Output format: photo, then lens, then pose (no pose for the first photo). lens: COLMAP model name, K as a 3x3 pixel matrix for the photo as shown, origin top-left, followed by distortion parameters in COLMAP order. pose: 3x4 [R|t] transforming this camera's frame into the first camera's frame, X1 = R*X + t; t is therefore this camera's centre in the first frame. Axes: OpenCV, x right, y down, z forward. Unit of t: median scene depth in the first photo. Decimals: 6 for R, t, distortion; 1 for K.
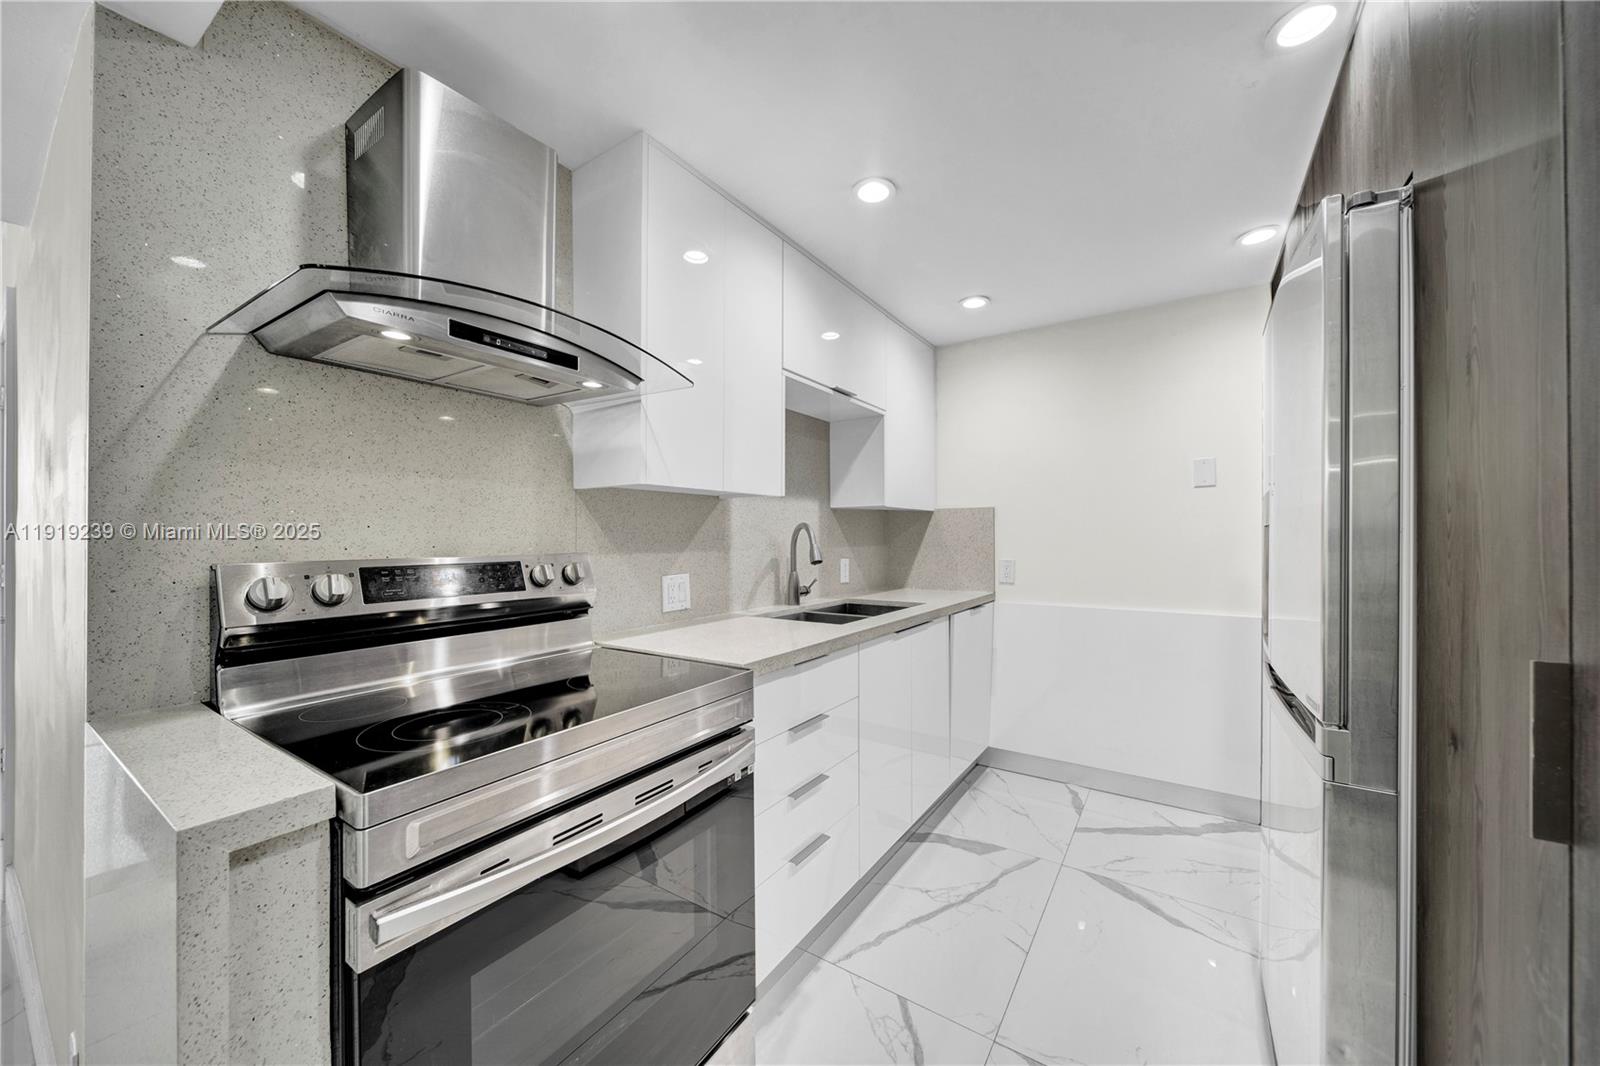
lens RADIAL K [[575.2, 0, 795.0], [0, 575.2, 533.9], [0, 0, 1]] dist [-0.002275, -0.001403]
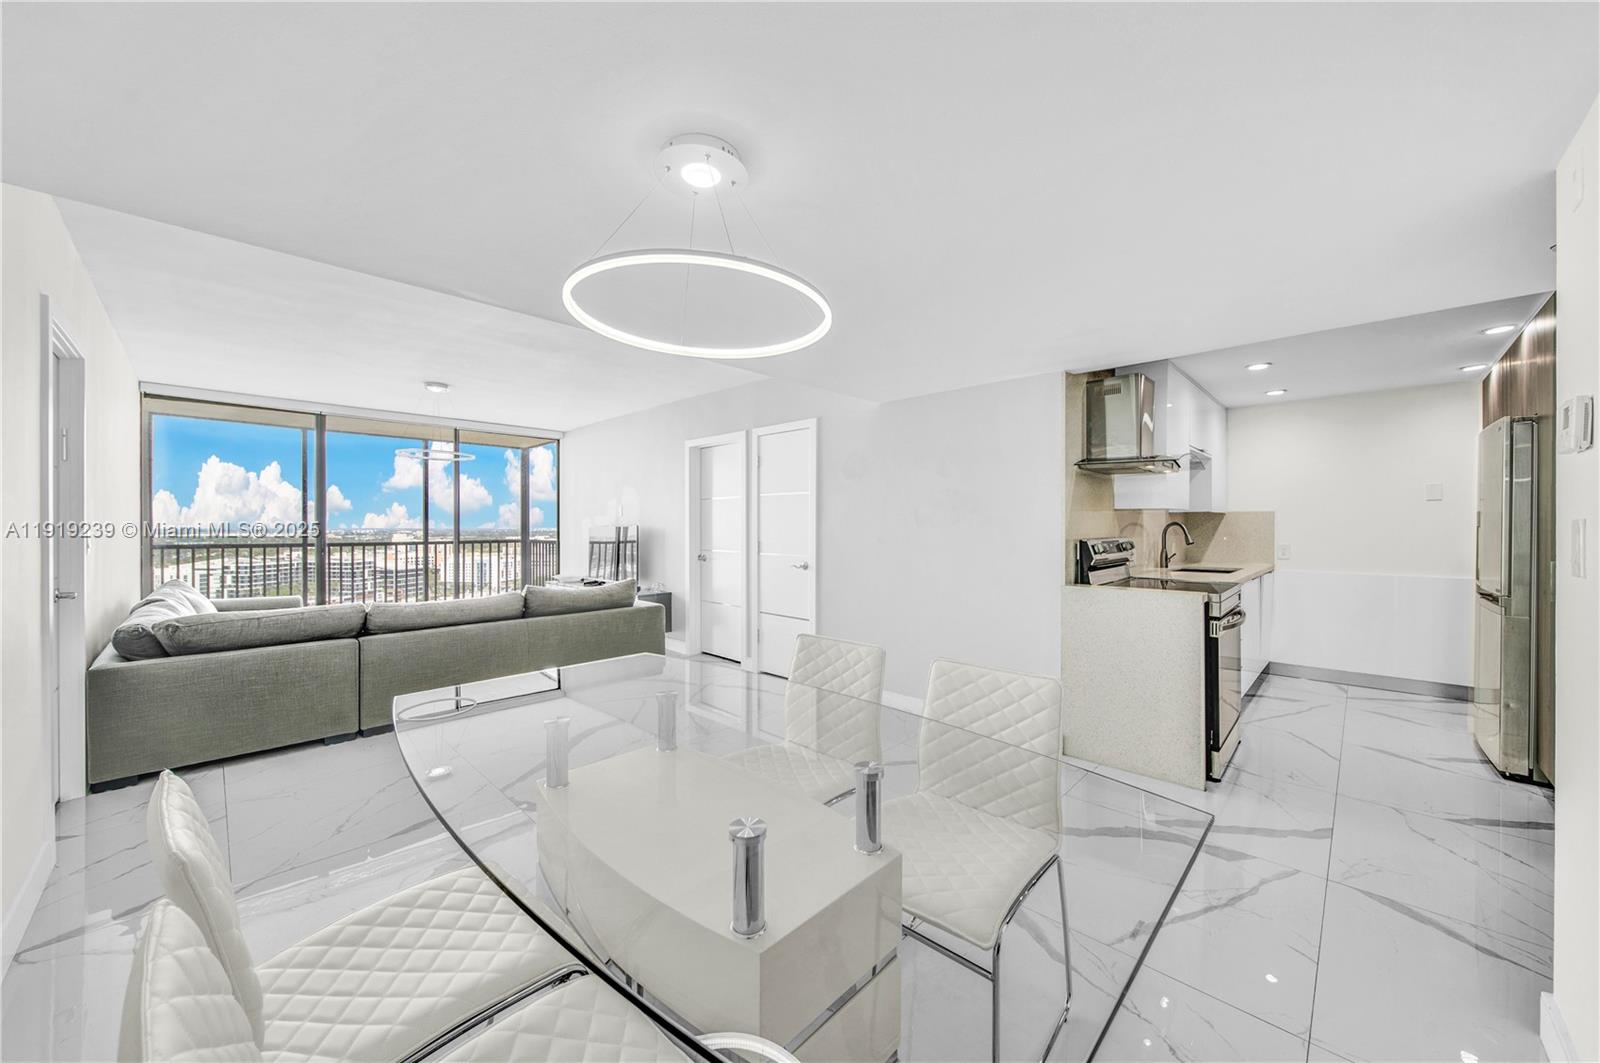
lens RADIAL K [[575.2, 0, 799.4], [0, 575.2, 525.1], [0, 0, 1]] dist [-0.002275, -0.001403]
pose [[0.985141, 0.004209, -0.171695, -1.230822], [-0.003496, 0.999984, 0.004453, -0.020096], [0.171711, -0.003786, 0.985140, -1.448932]]
